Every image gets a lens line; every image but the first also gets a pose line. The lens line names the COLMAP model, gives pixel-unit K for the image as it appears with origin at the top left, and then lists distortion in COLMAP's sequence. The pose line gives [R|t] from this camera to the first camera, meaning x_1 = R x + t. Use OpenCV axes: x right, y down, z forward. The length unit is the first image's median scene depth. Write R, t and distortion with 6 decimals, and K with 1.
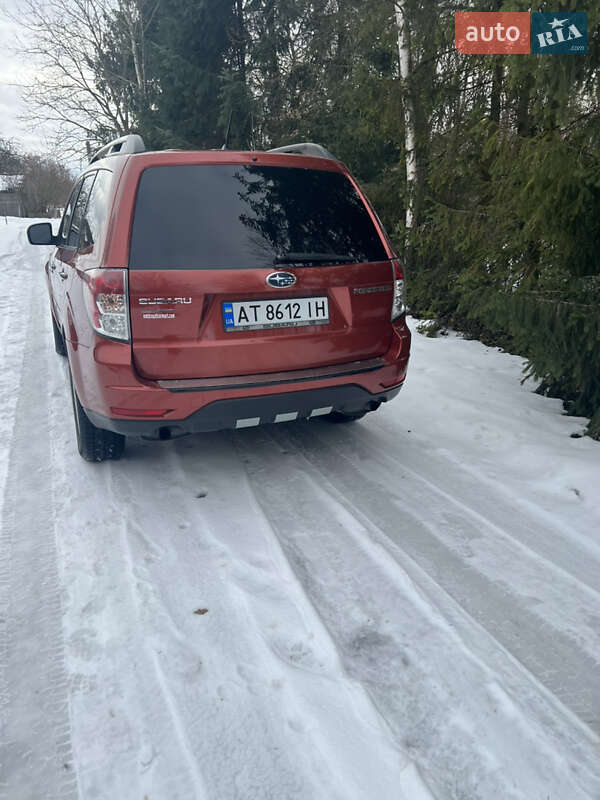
lens RADIAL K [[604.9, 0, 305.8], [0, 604.9, 399.8], [0, 0, 1]] dist [0.060580, -0.073035]
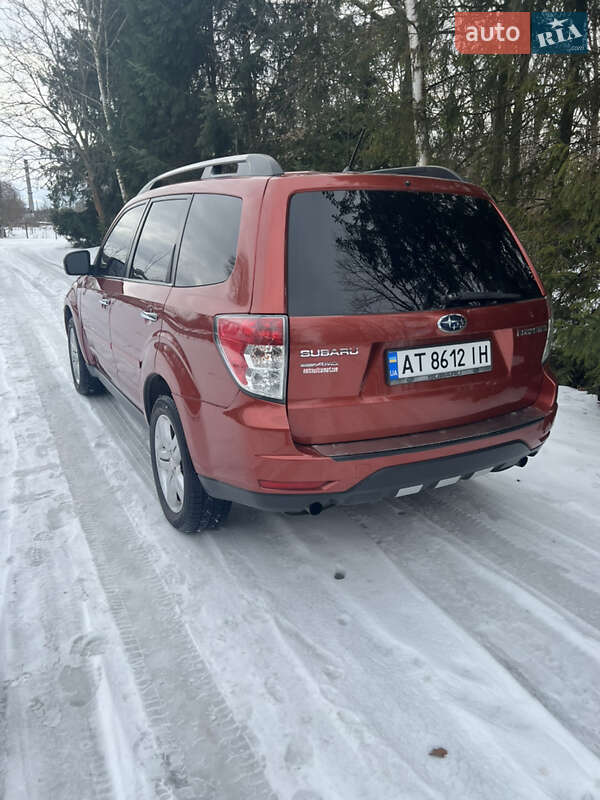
lens RADIAL K [[604.9, 0, 306.1], [0, 604.9, 400.1], [0, 0, 1]] dist [0.060580, -0.073035]
pose [[0.996330, -0.019089, 0.083439, -0.313964], [0.021617, 0.999331, -0.029497, -0.068280], [-0.082821, 0.031193, 0.996076, 0.169420]]
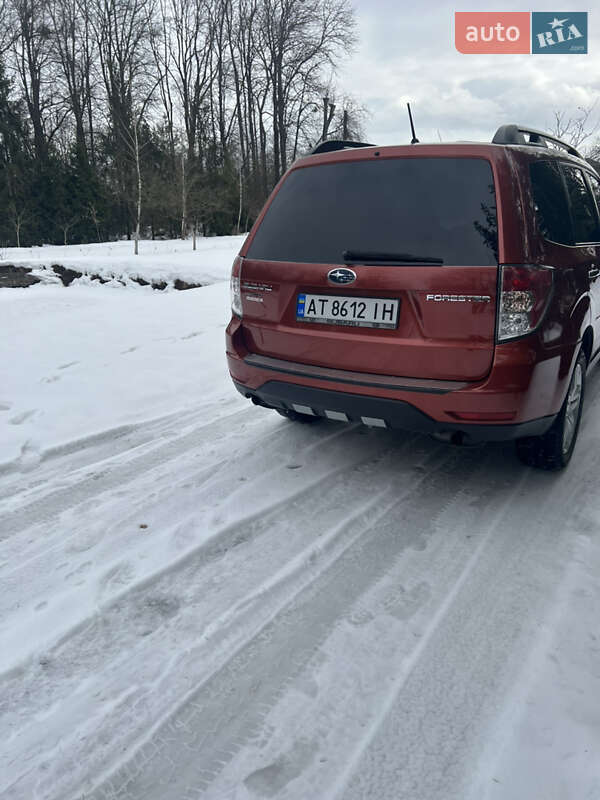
lens RADIAL K [[604.9, 0, 297.4], [0, 604.9, 397.5], [0, 0, 1]] dist [0.060580, -0.073035]
pose [[0.543787, 0.233782, -0.806004, 0.754423], [-0.233645, 0.964618, 0.122154, -0.110302], [0.806043, 0.121893, 0.579169, 0.389355]]
